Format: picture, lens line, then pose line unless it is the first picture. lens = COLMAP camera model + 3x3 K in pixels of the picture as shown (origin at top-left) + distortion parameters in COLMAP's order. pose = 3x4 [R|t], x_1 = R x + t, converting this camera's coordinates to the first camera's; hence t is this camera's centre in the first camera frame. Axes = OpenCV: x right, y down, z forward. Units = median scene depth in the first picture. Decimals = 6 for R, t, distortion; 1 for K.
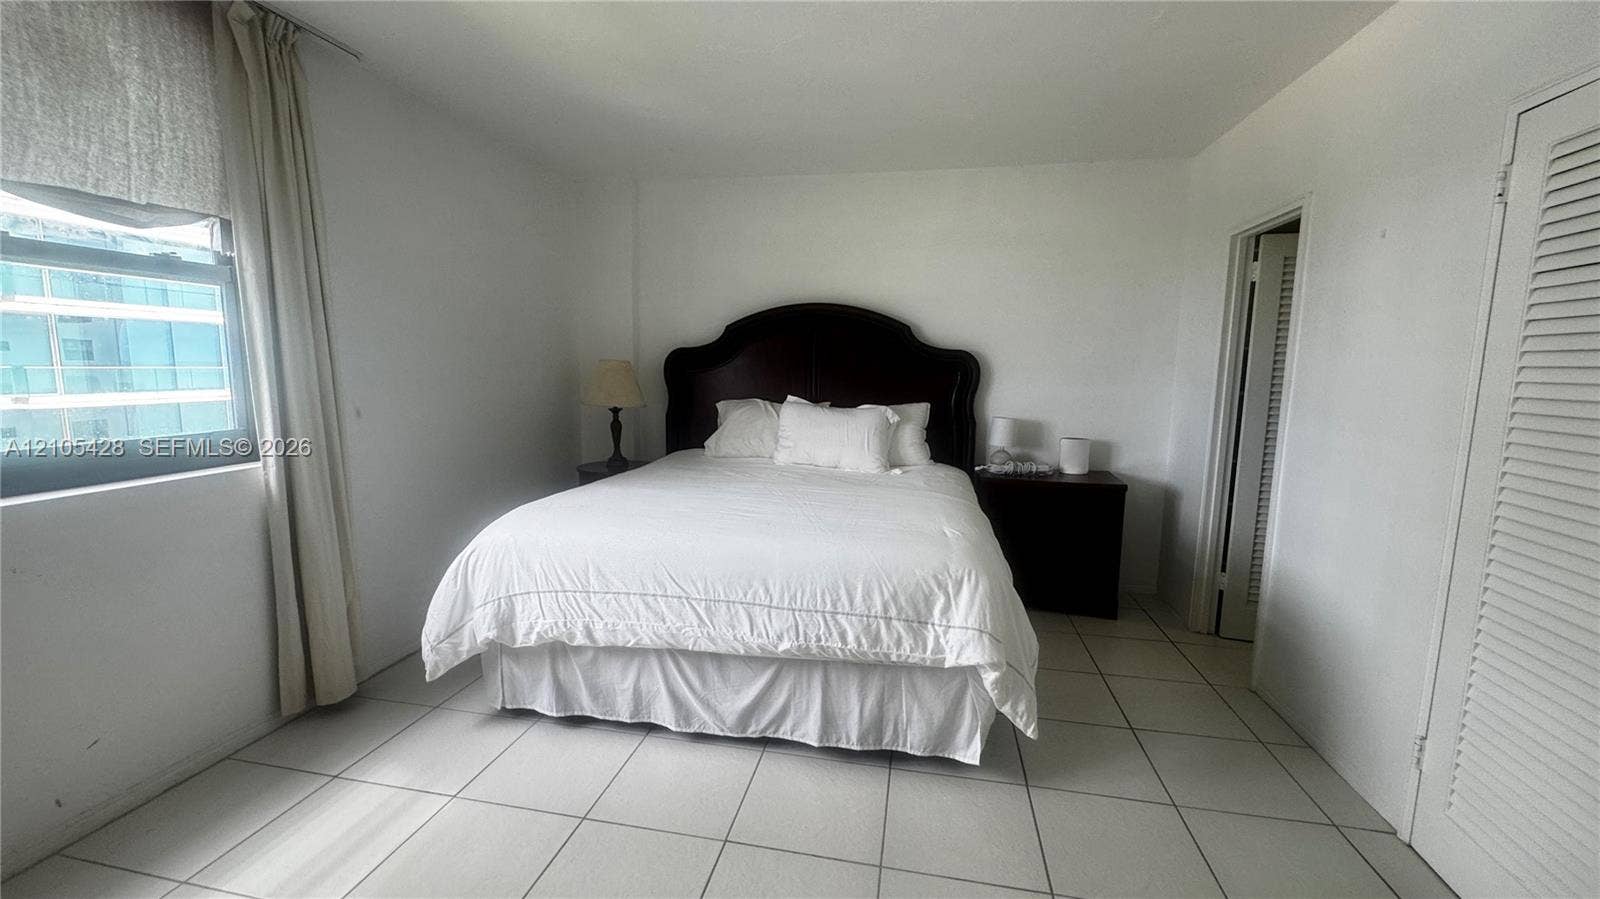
lens RADIAL K [[642.2, 0, 800.0], [0, 642.2, 449.5], [0, 0, 1]] dist [0.001633, 0.000125]
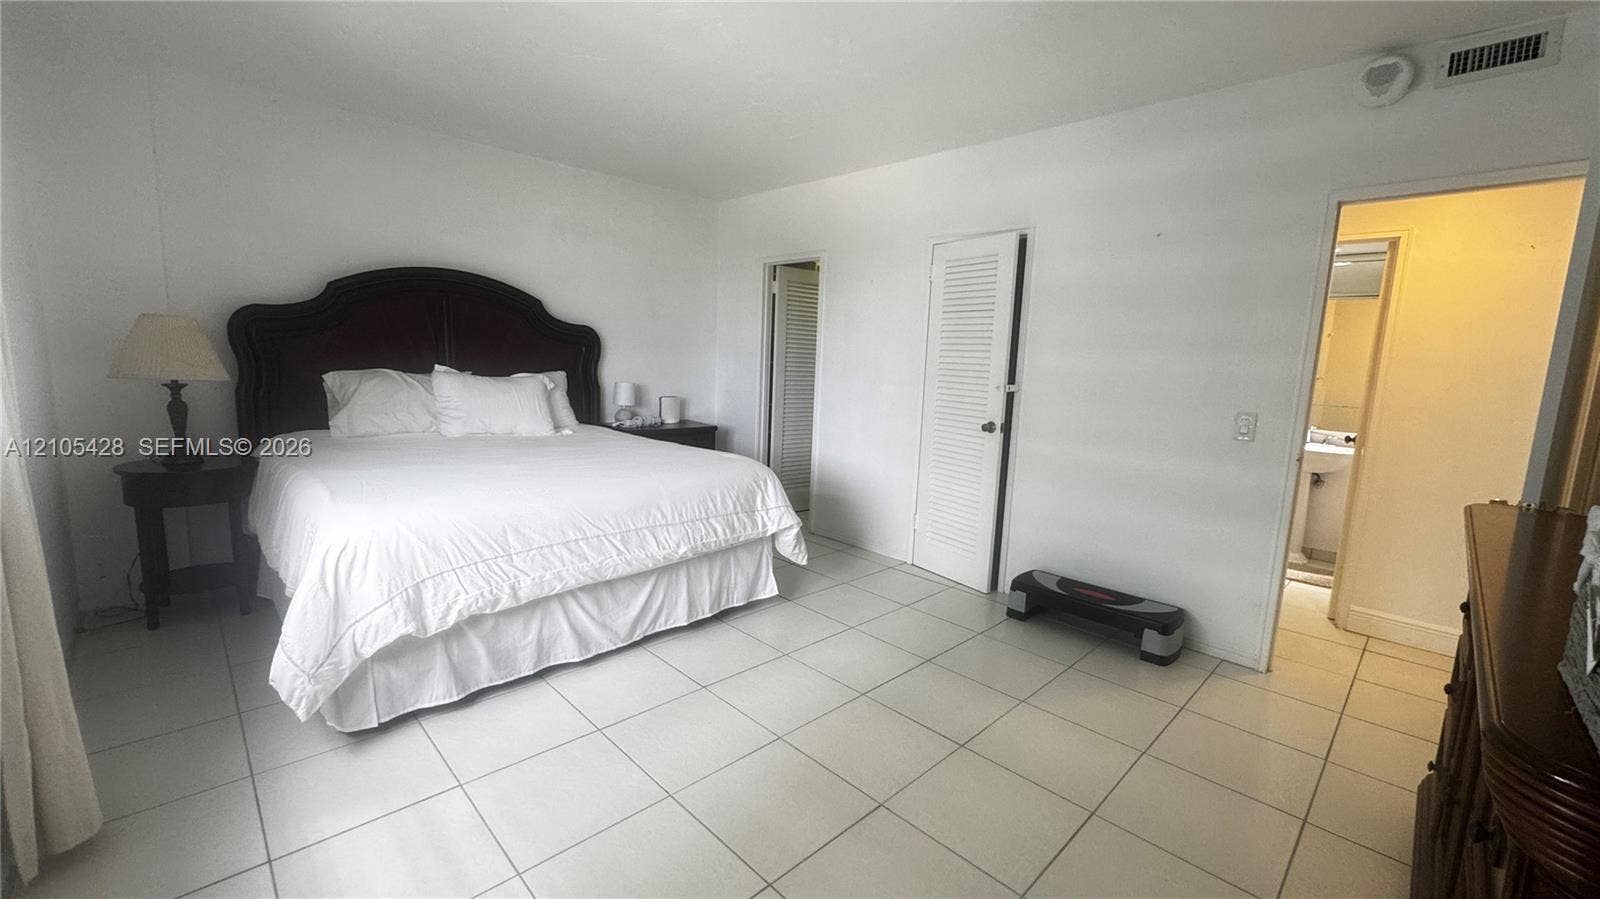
lens RADIAL K [[660.0, 0, 800.0], [0, 660.0, 449.5], [0, 0, 1]] dist [-0.002144, 0.000013]
pose [[0.556834, -0.108461, 0.823512, -0.918852], [0.077083, 0.993907, 0.078782, 0.007977], [-0.827040, 0.019610, 0.561801, 0.022119]]
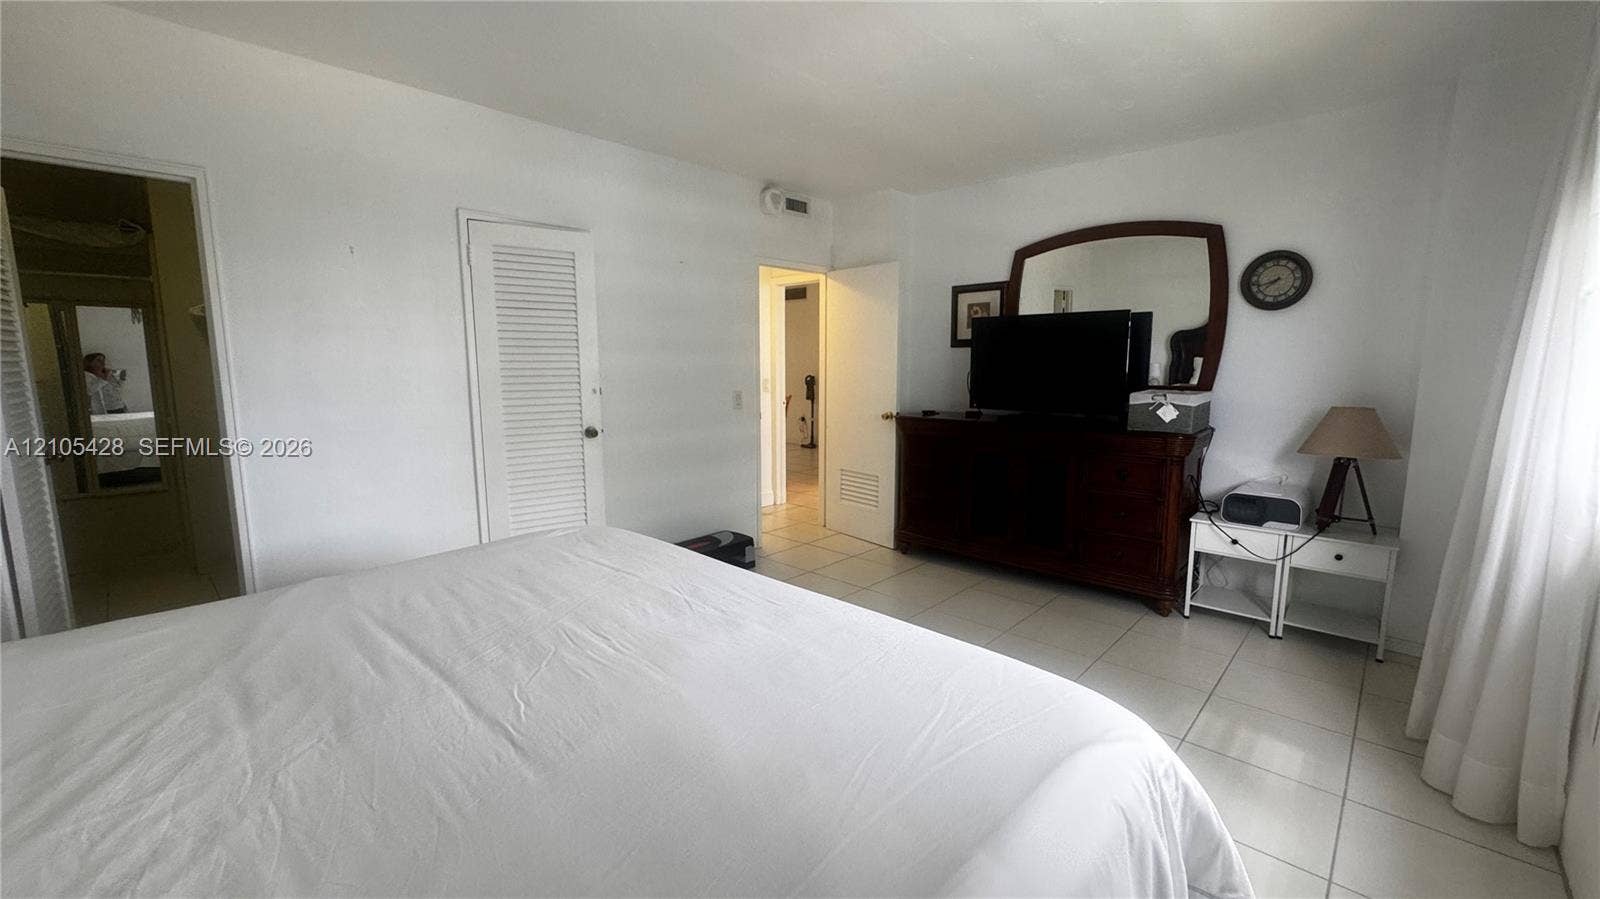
lens RADIAL K [[660.0, 0, 800.0], [0, 660.0, 449.5], [0, 0, 1]] dist [-0.002144, 0.000013]
pose [[-0.855097, -0.093335, 0.509998, -0.550360], [0.046556, 0.965866, 0.254822, -0.223959], [-0.516374, 0.241641, -0.821564, 1.595997]]
